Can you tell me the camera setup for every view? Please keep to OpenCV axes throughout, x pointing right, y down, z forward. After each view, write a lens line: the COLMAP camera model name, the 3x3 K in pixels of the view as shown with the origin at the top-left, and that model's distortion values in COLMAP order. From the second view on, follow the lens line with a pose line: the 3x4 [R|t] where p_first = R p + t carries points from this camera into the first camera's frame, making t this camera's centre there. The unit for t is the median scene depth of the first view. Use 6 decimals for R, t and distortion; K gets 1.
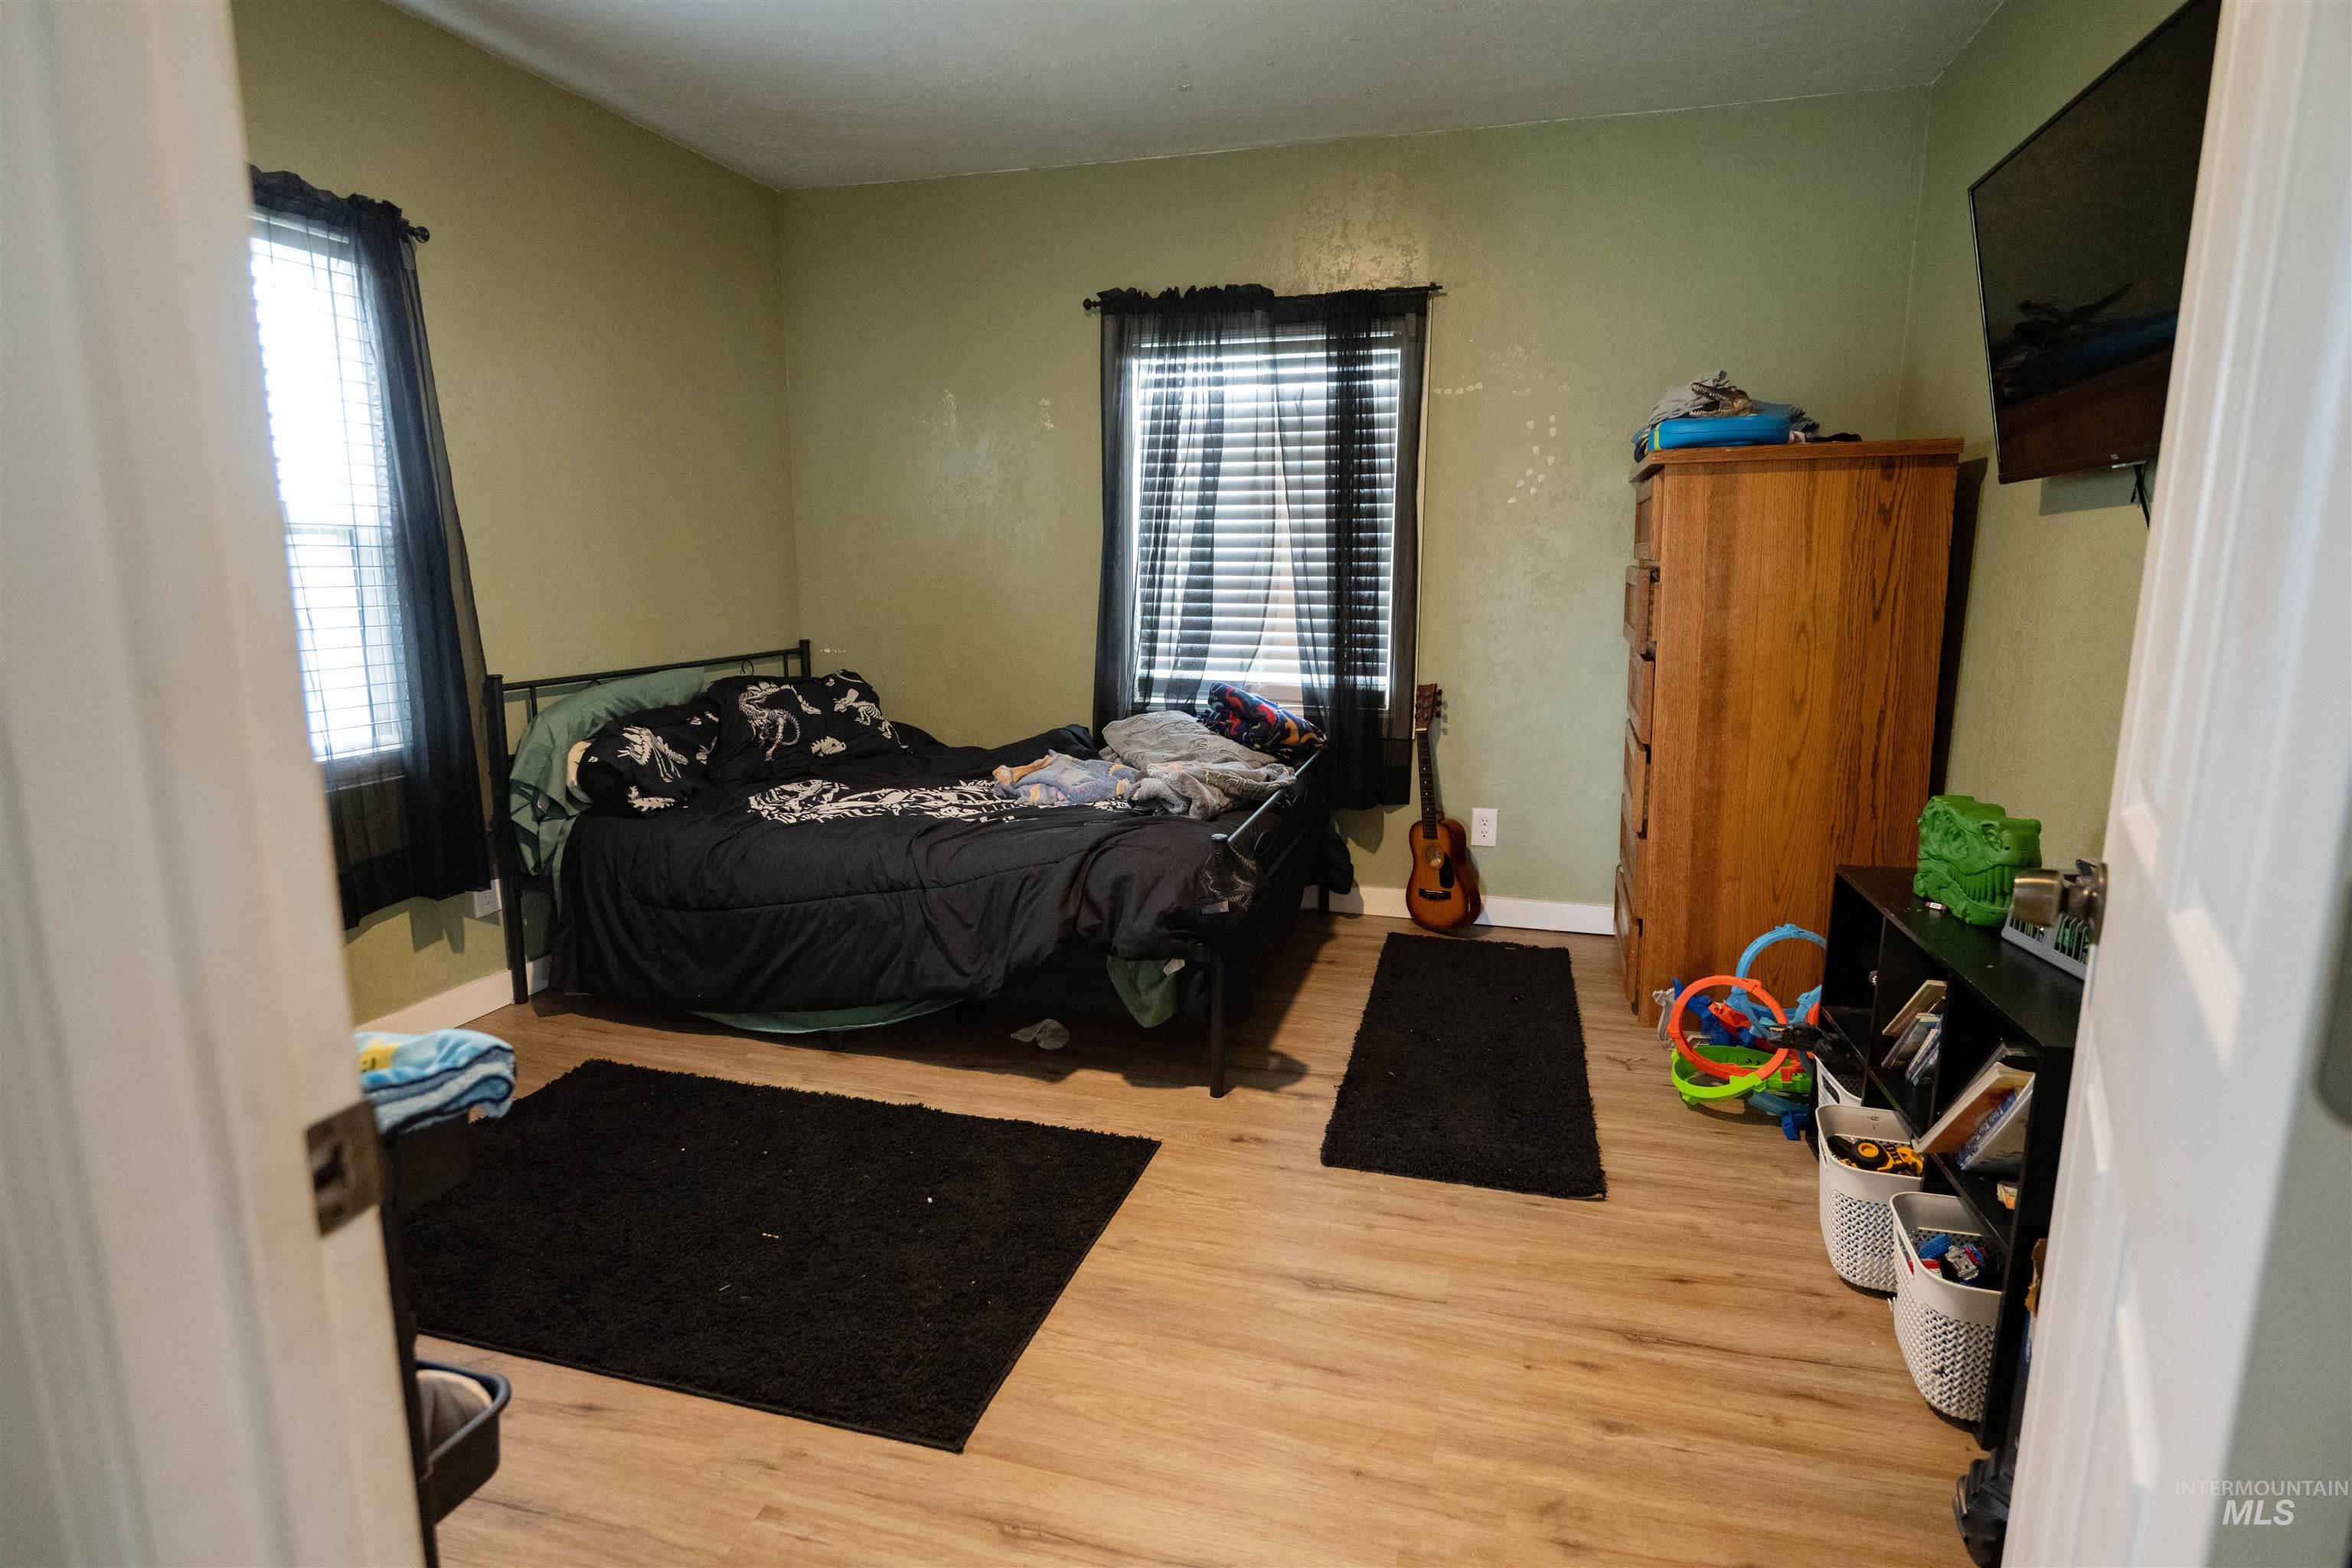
lens RADIAL K [[1257.8, 0, 1166.0], [0, 1257.8, 786.5], [0, 0, 1]] dist [-0.005693, -0.000491]
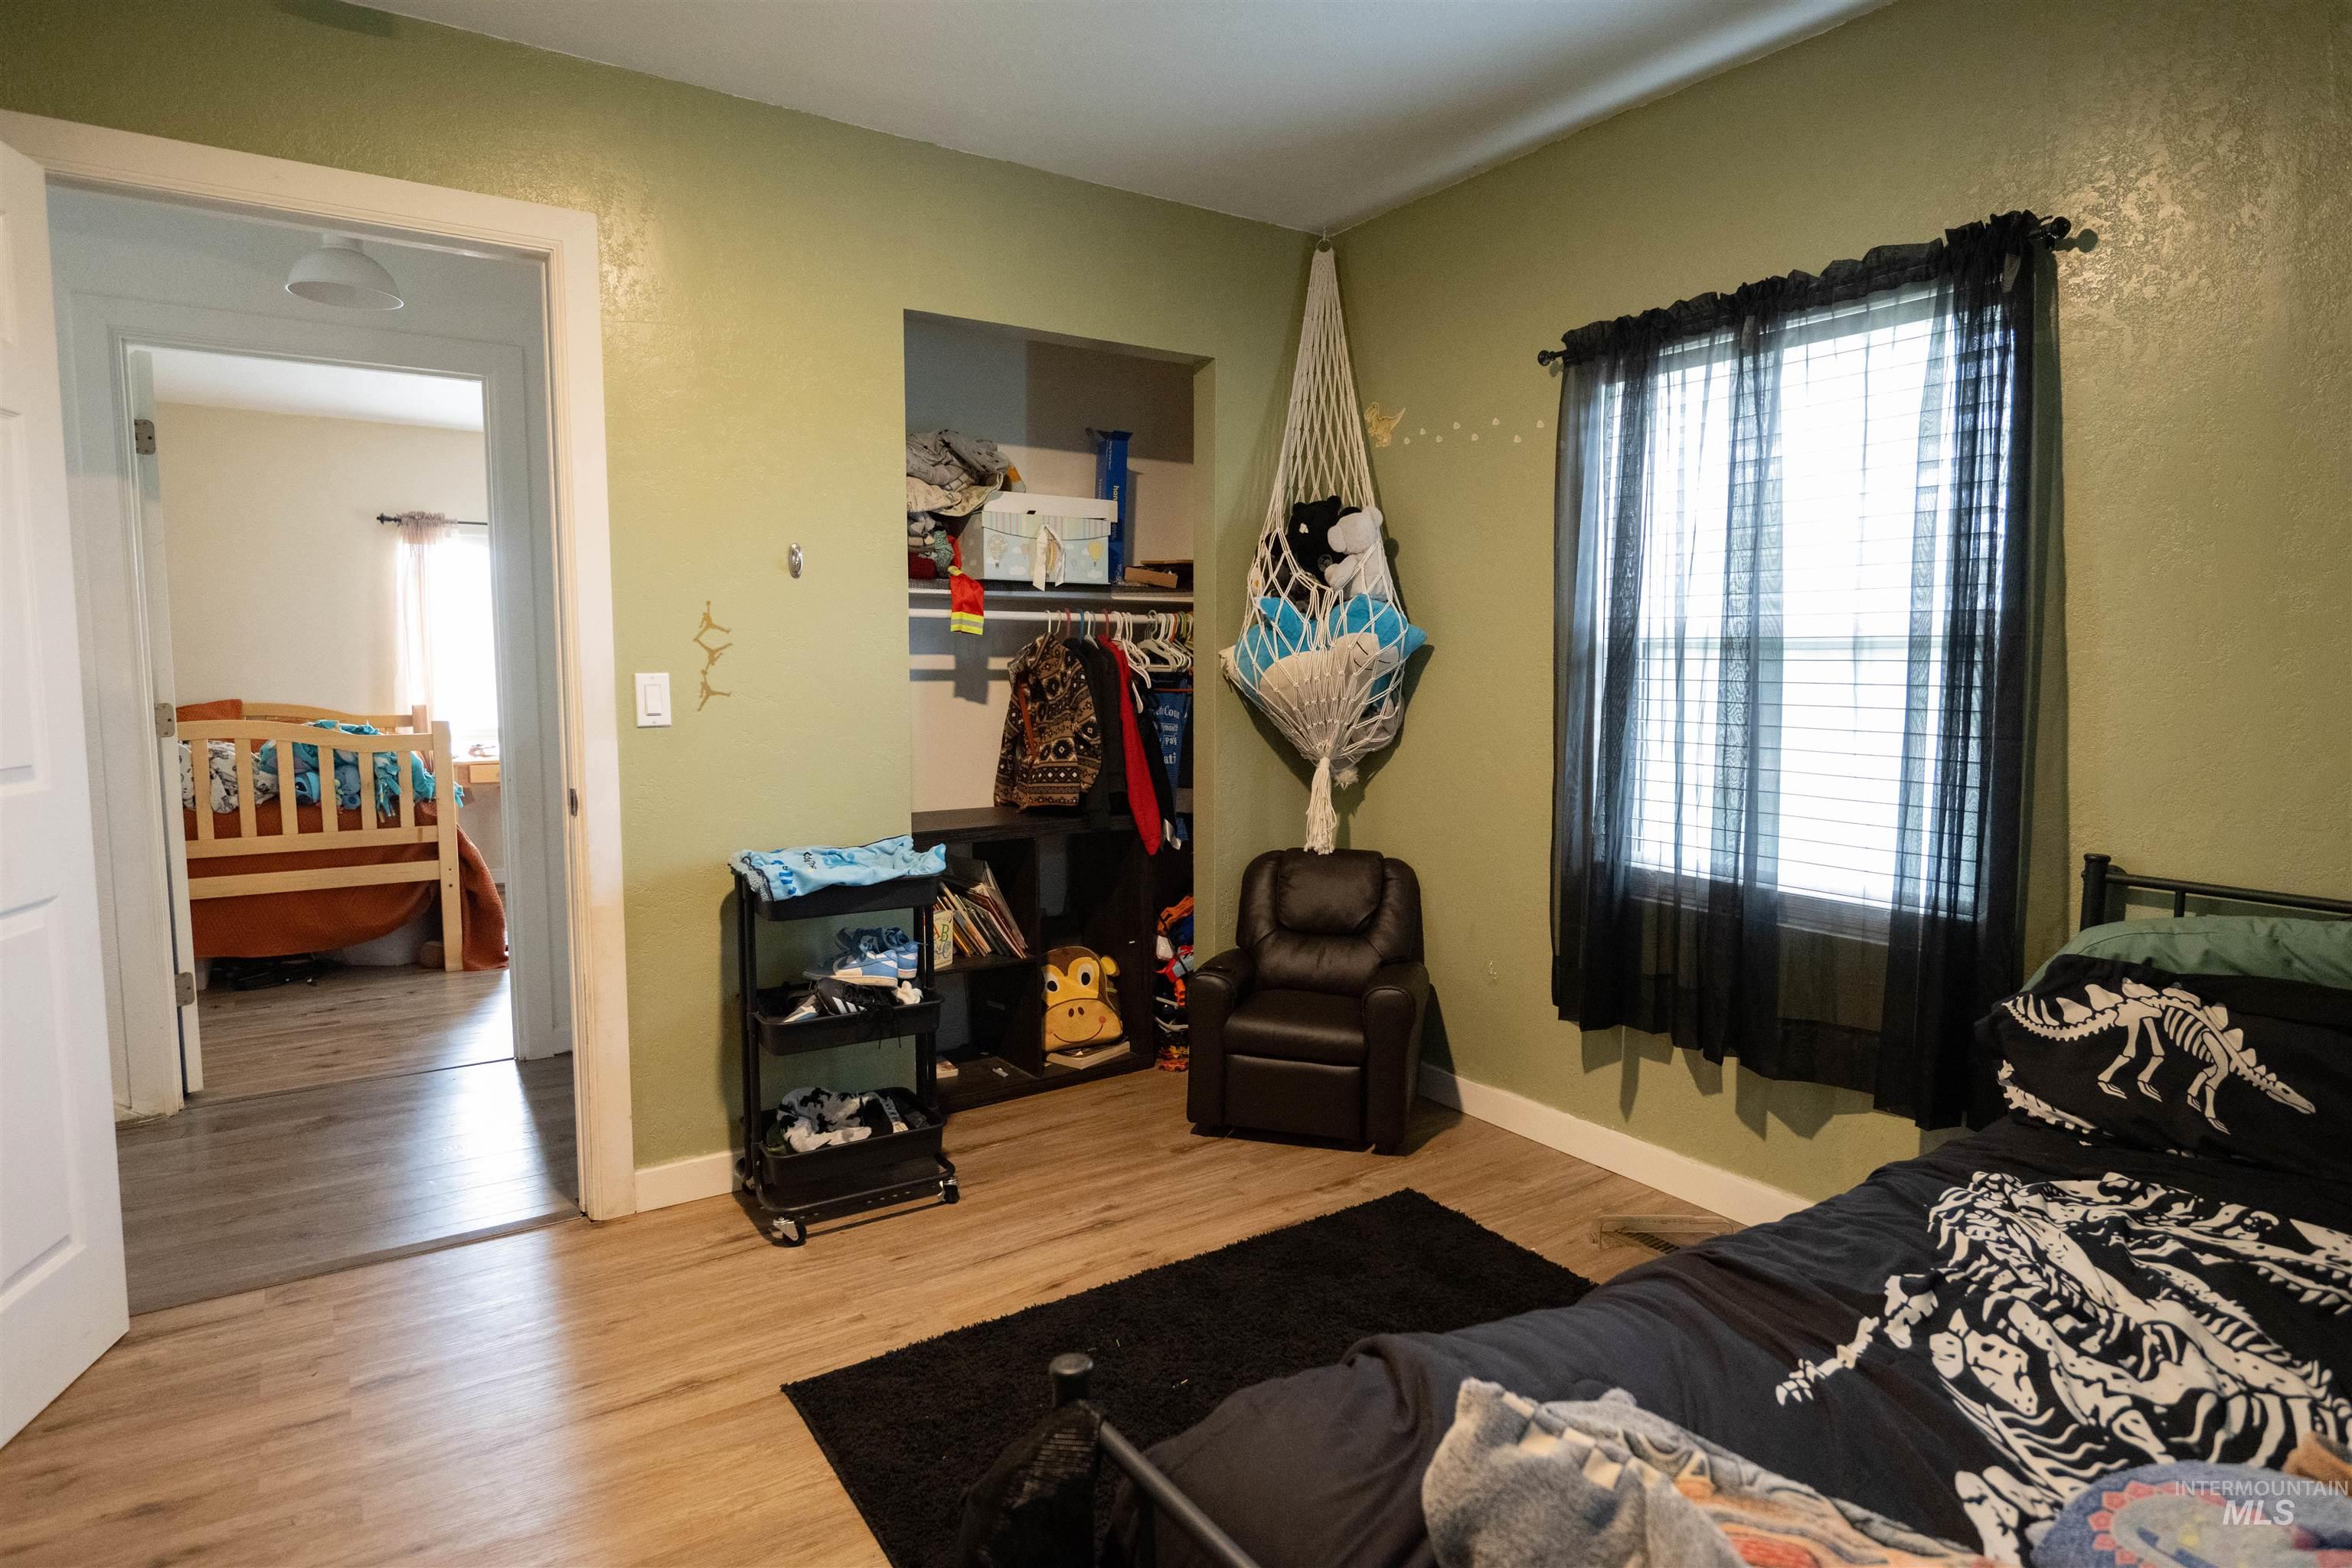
lens RADIAL K [[1257.8, 0, 1169.7], [0, 1257.8, 774.7], [0, 0, 1]] dist [-0.005693, -0.000491]
pose [[-0.643012, 0.058917, -0.763587, 0.407730], [-0.146005, 0.969320, 0.197741, -0.286793], [0.751810, 0.238637, -0.614682, 1.568117]]
